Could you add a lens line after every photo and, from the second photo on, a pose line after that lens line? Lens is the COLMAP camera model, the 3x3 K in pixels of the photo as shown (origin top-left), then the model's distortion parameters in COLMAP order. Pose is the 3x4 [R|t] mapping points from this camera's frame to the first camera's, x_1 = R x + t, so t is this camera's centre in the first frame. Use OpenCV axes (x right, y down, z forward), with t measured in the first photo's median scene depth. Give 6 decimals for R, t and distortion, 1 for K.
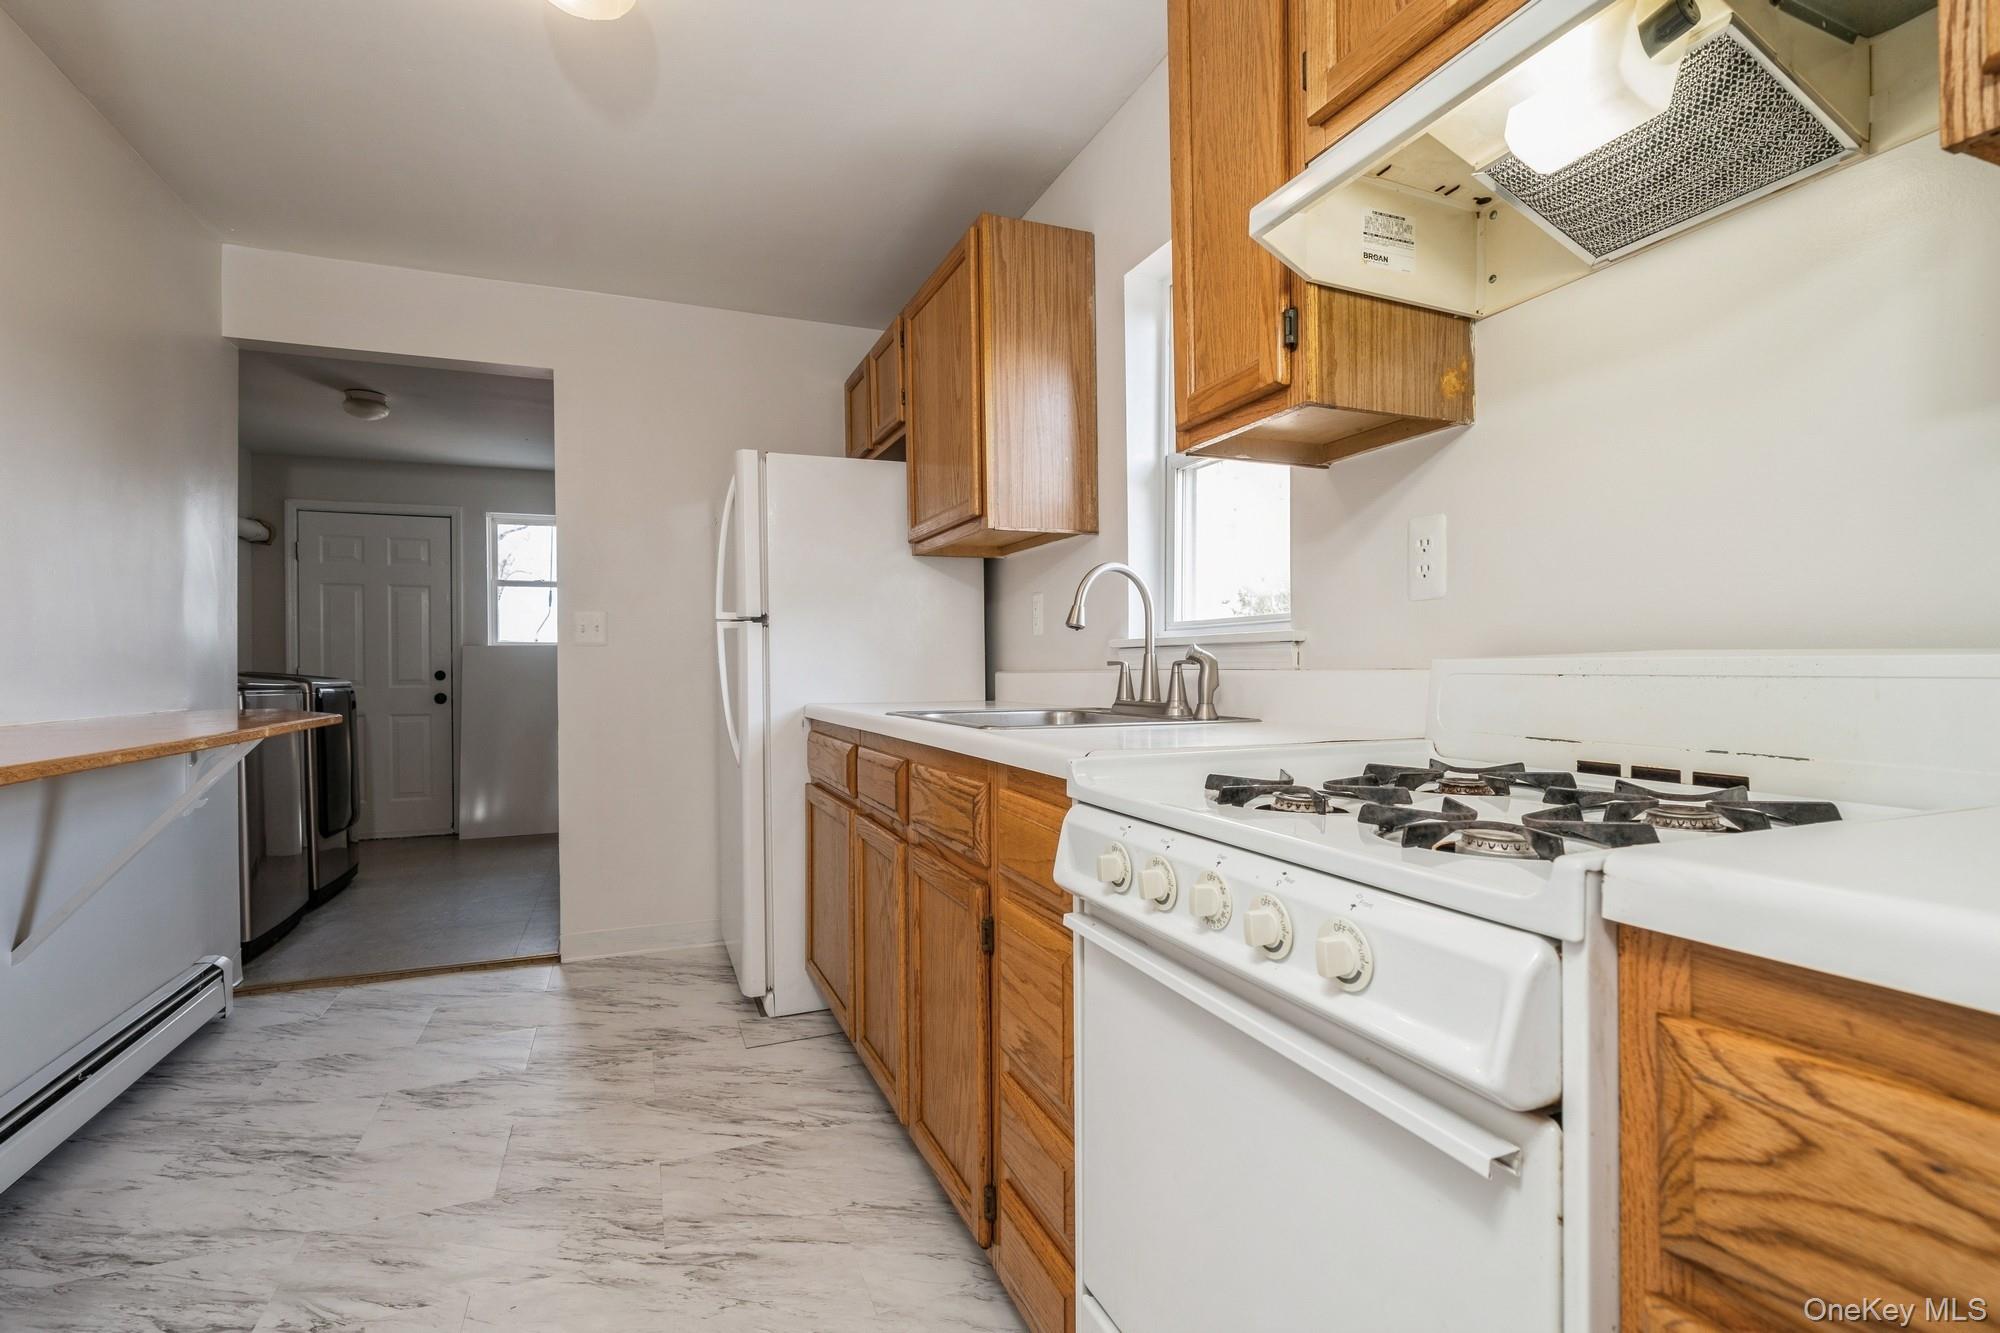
lens RADIAL K [[918.6, 0, 994.0], [0, 918.6, 670.6], [0, 0, 1]] dist [0.000269, 0.000153]
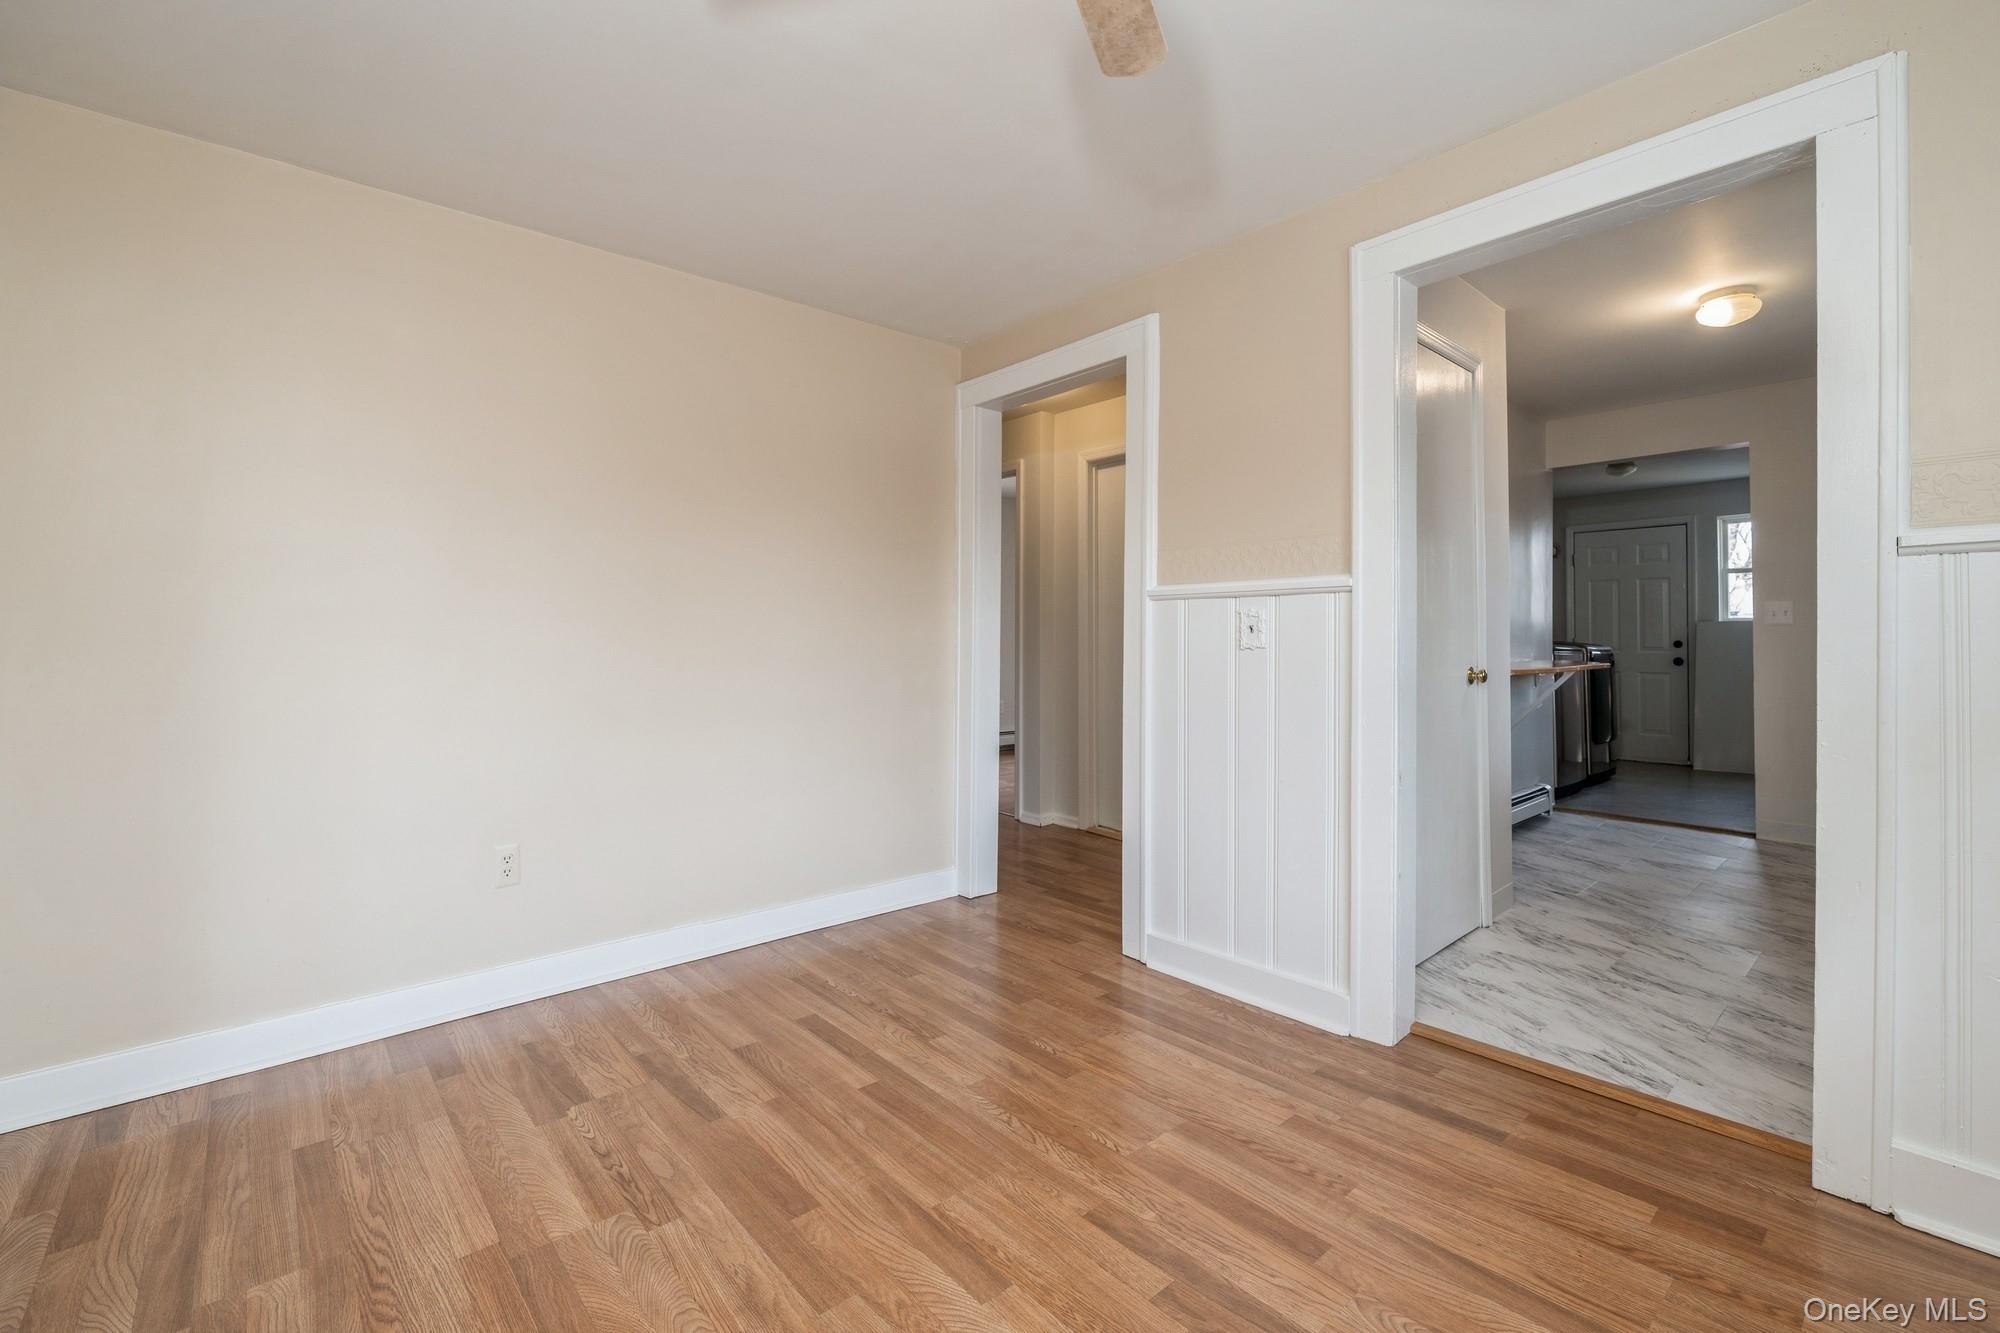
lens RADIAL K [[861.3, 0, 991.5], [0, 861.3, 624.9], [0, 0, 1]] dist [-0.001618, -0.000683]
pose [[0.334835, -0.008809, -0.942236, 0.666789], [-0.006512, 0.999911, -0.011662, -0.004472], [0.942254, 0.010041, 0.334748, -0.987482]]
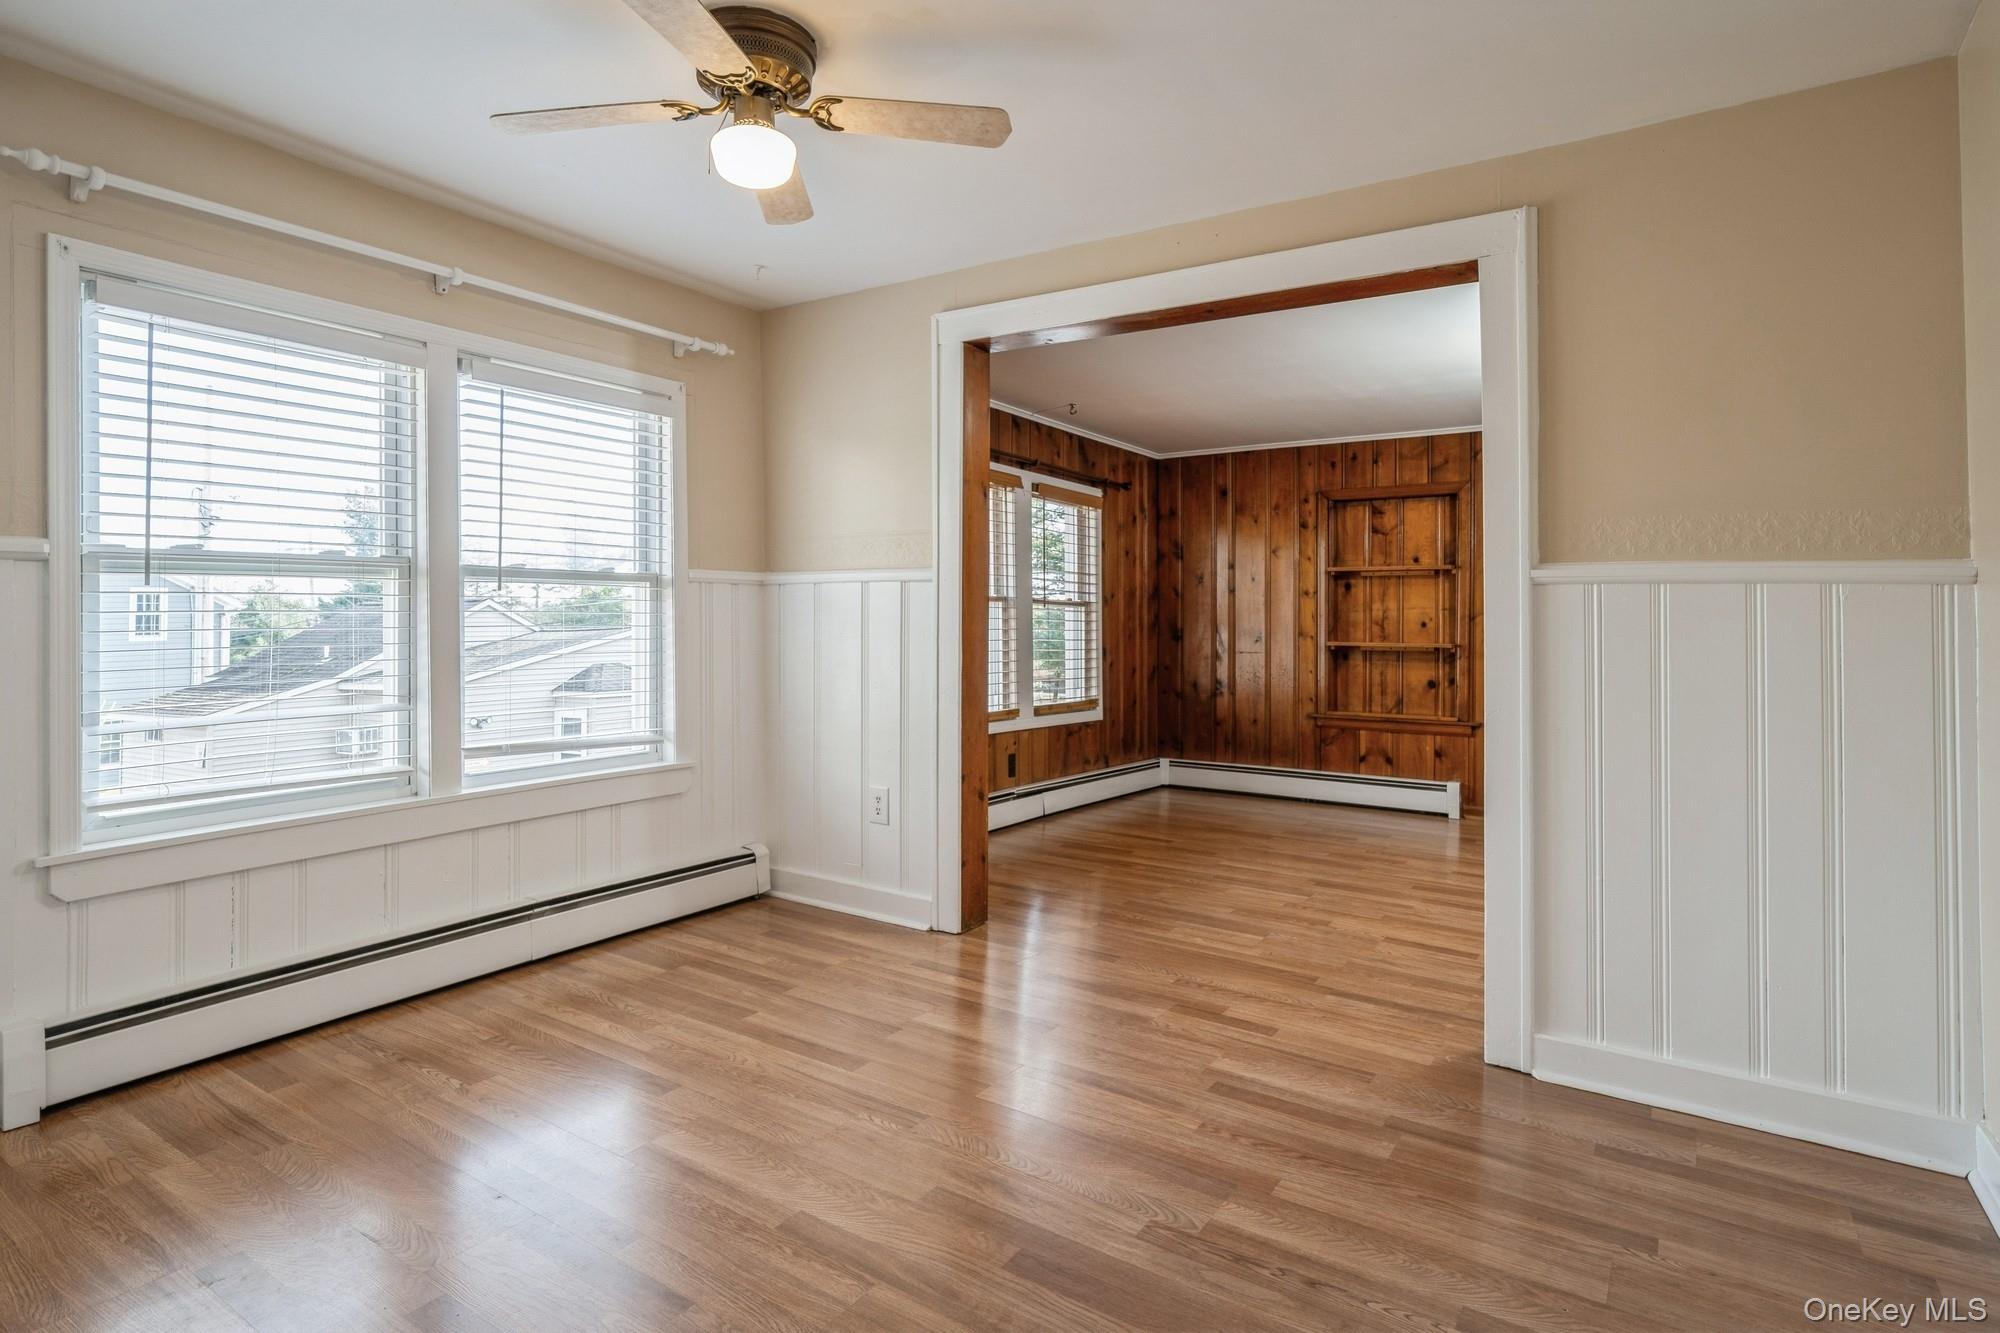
lens RADIAL K [[1012.4, 0, 970.8], [0, 1012.4, 632.2], [0, 0, 1]] dist [0.018110, 0.000415]
pose [[-0.557036, 0.009220, 0.830437, -0.776441], [0.004677, 0.999957, -0.007965, 0.014527], [-0.830475, -0.000553, -0.557055, -0.400081]]
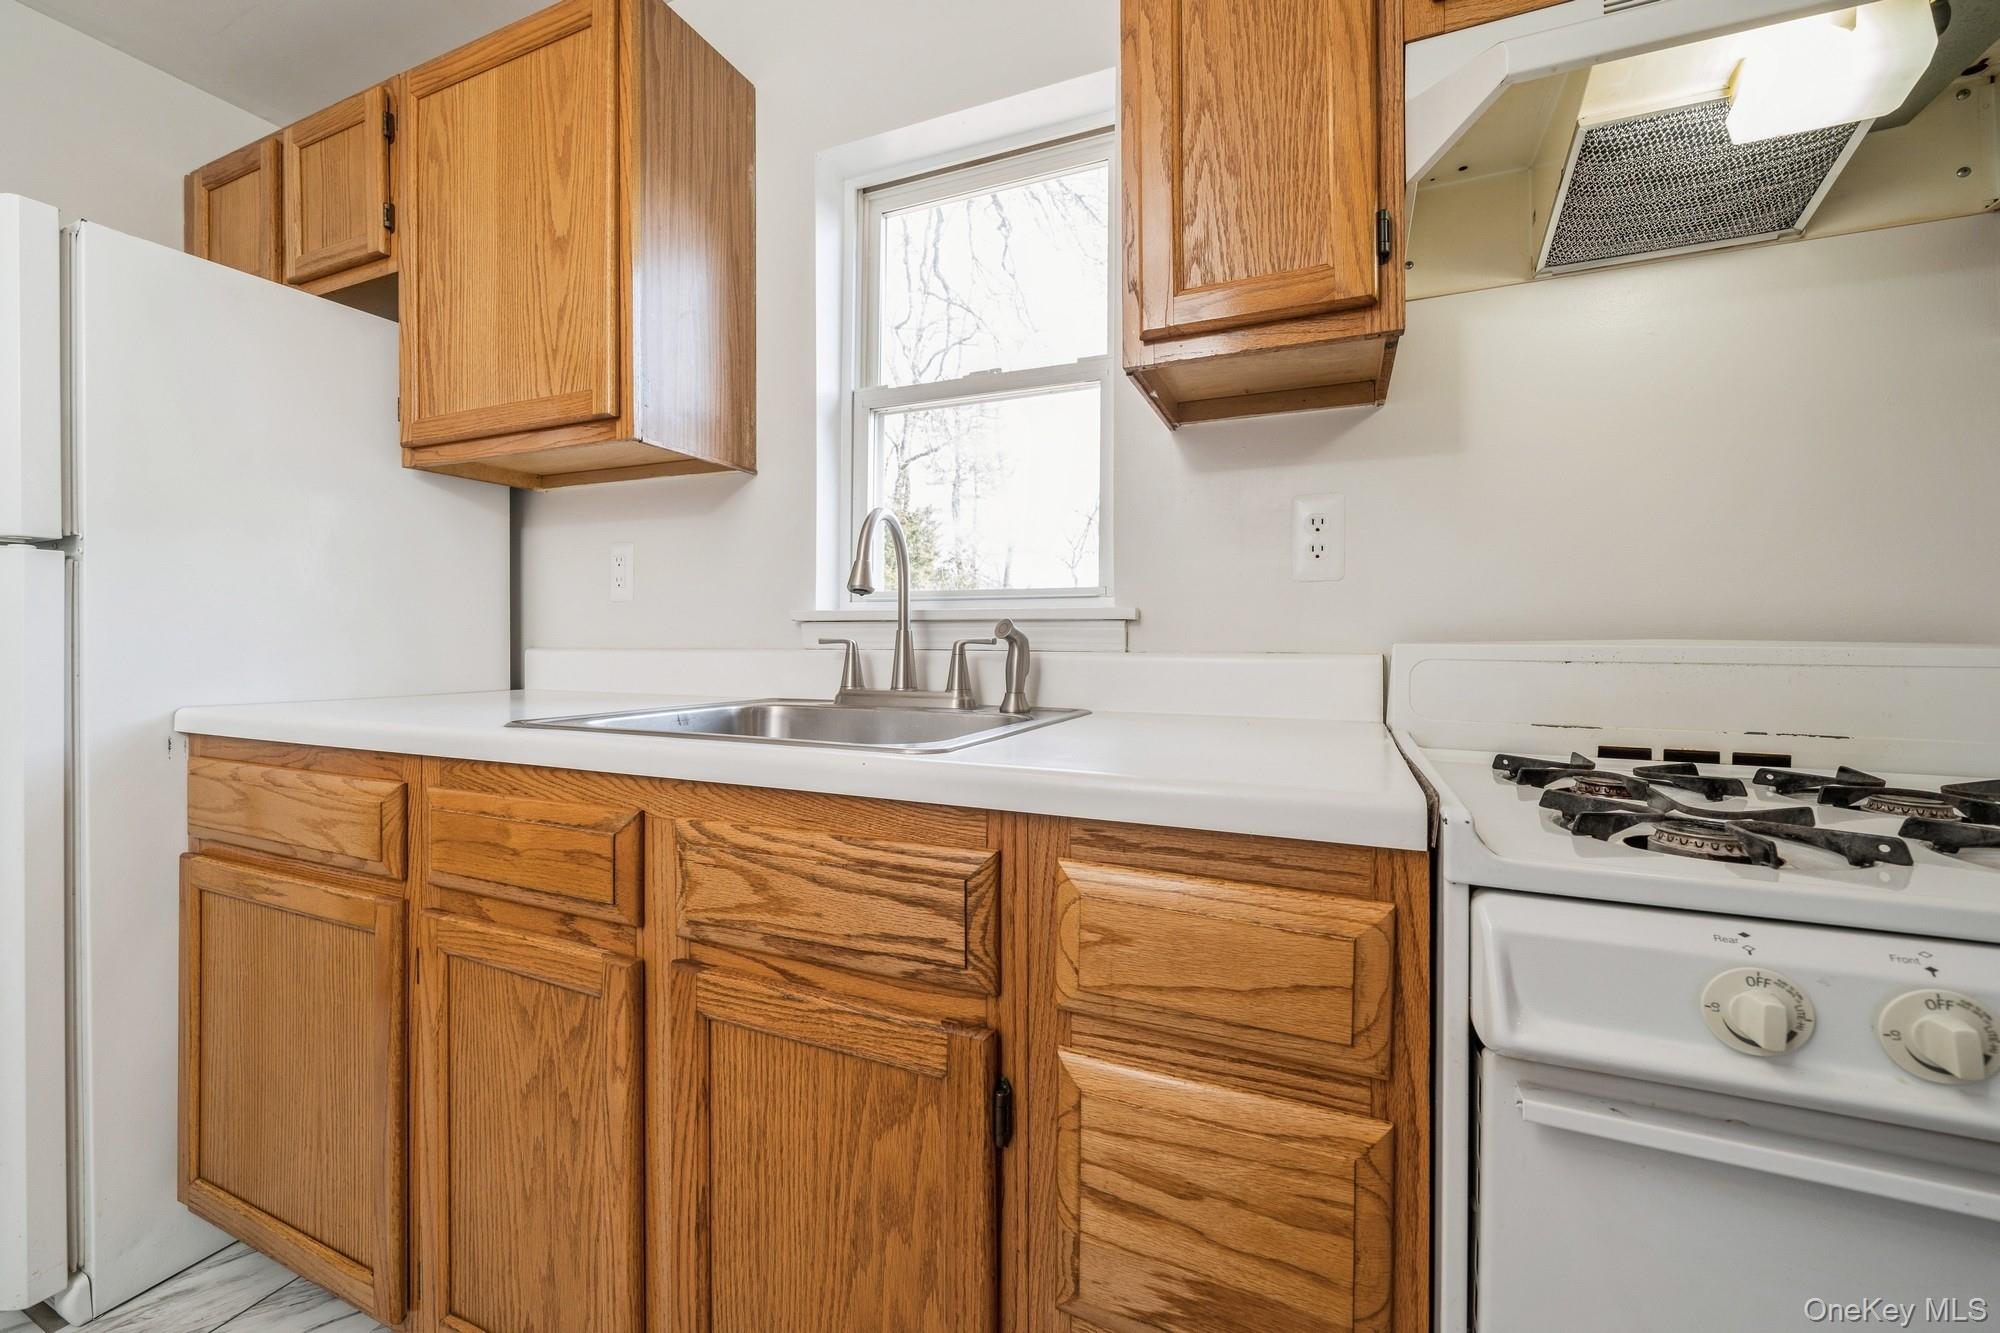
lens RADIAL K [[798.0, 0, 995.0], [0, 798.0, 642.2], [0, 0, 1]] dist [-0.006098, -0.000125]
pose [[0.720252, 0.009558, 0.693647, -0.236621], [-0.007116, 0.999954, -0.006390, -0.003592], [-0.693676, -0.000334, 0.720287, 0.425406]]
